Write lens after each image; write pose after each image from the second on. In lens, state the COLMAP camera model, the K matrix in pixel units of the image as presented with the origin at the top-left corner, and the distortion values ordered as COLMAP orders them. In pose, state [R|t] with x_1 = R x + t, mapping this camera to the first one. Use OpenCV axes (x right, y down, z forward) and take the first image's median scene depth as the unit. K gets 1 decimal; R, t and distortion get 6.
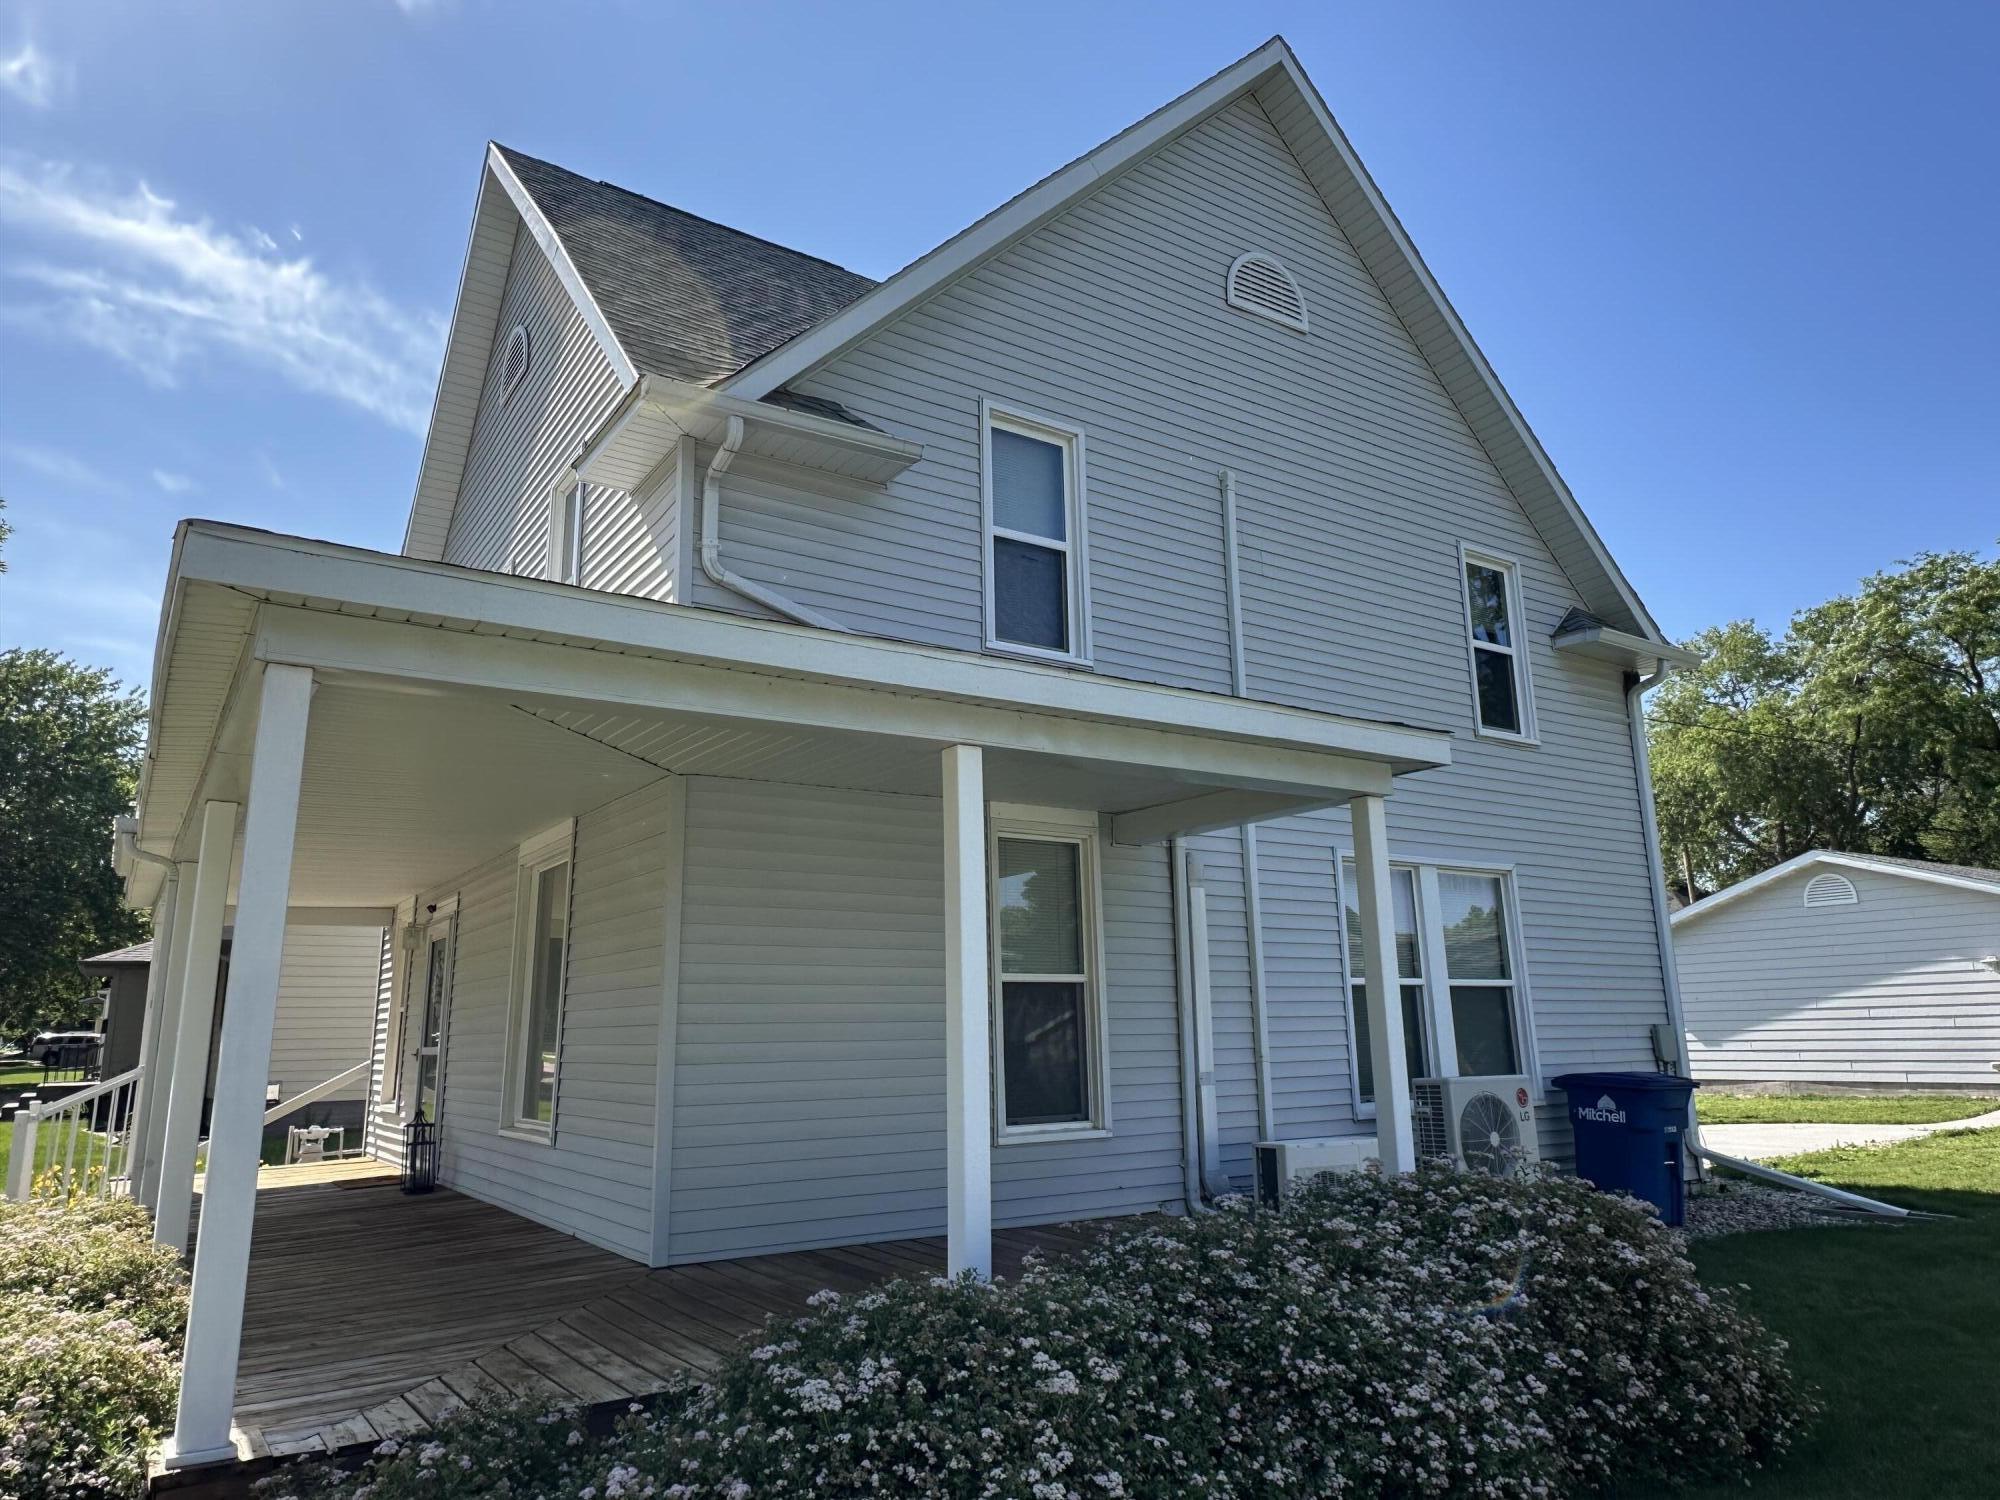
lens RADIAL K [[1310.0, 0, 1000.0], [0, 1310.0, 750.0], [0, 0, 1]] dist [-0.006221, -0.000328]
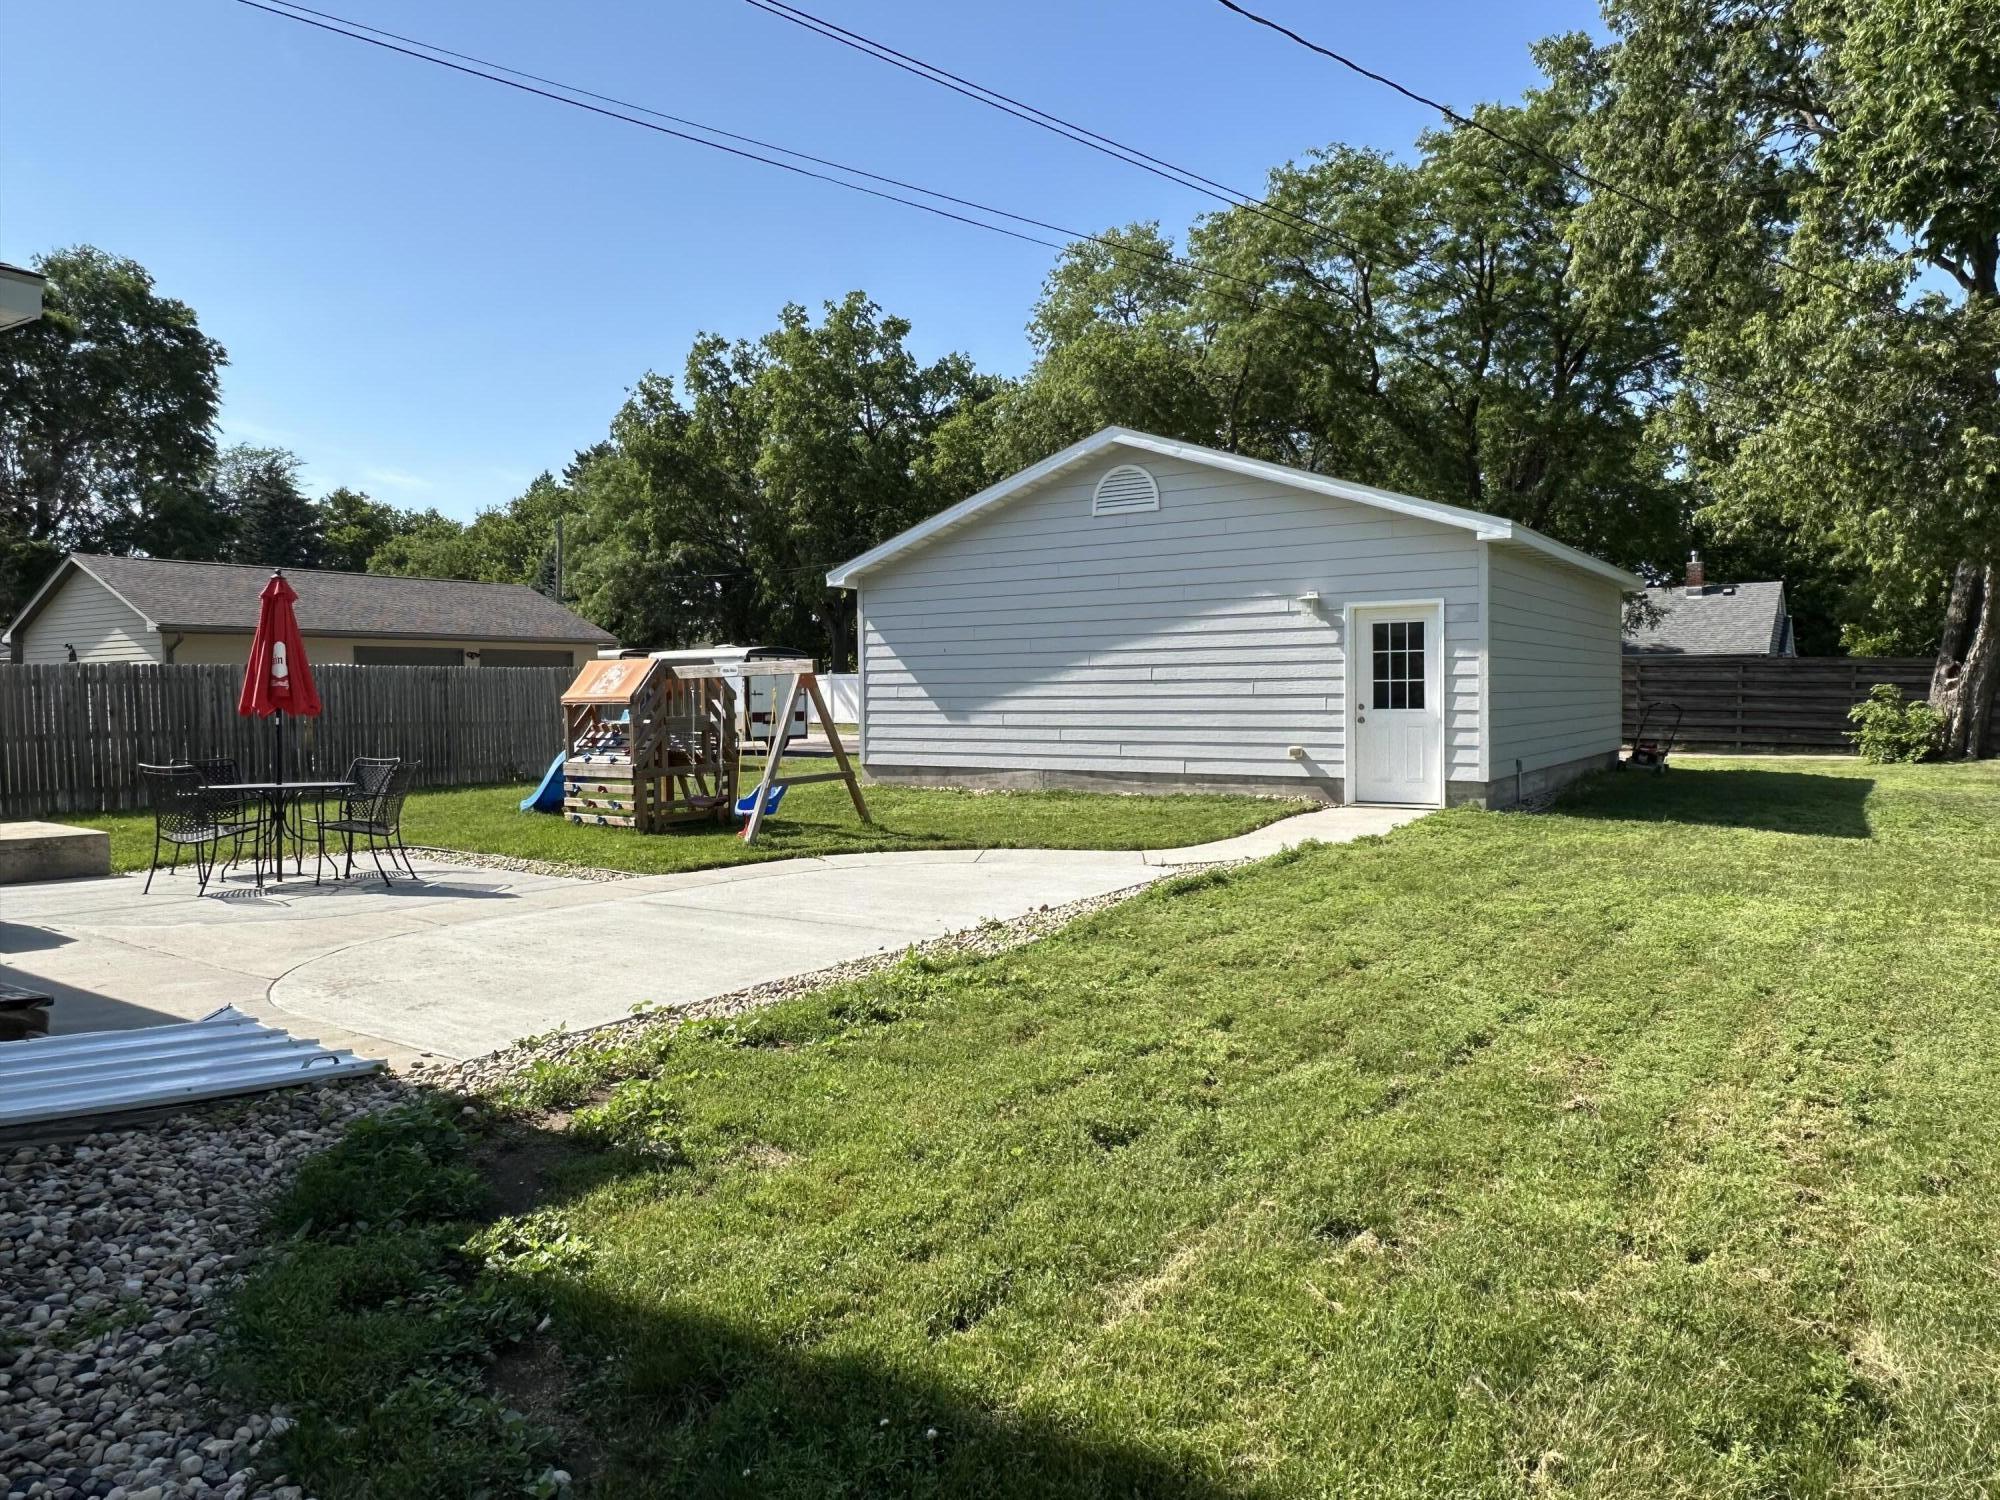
lens RADIAL K [[1310.0, 0, 1000.0], [0, 1310.0, 750.0], [0, 0, 1]] dist [-0.006221, -0.000328]
pose [[0.925755, -0.005137, 0.378089, 0.333020], [-0.089120, 0.968774, 0.231375, 0.089015], [-0.367472, -0.247892, 0.896390, 0.407634]]
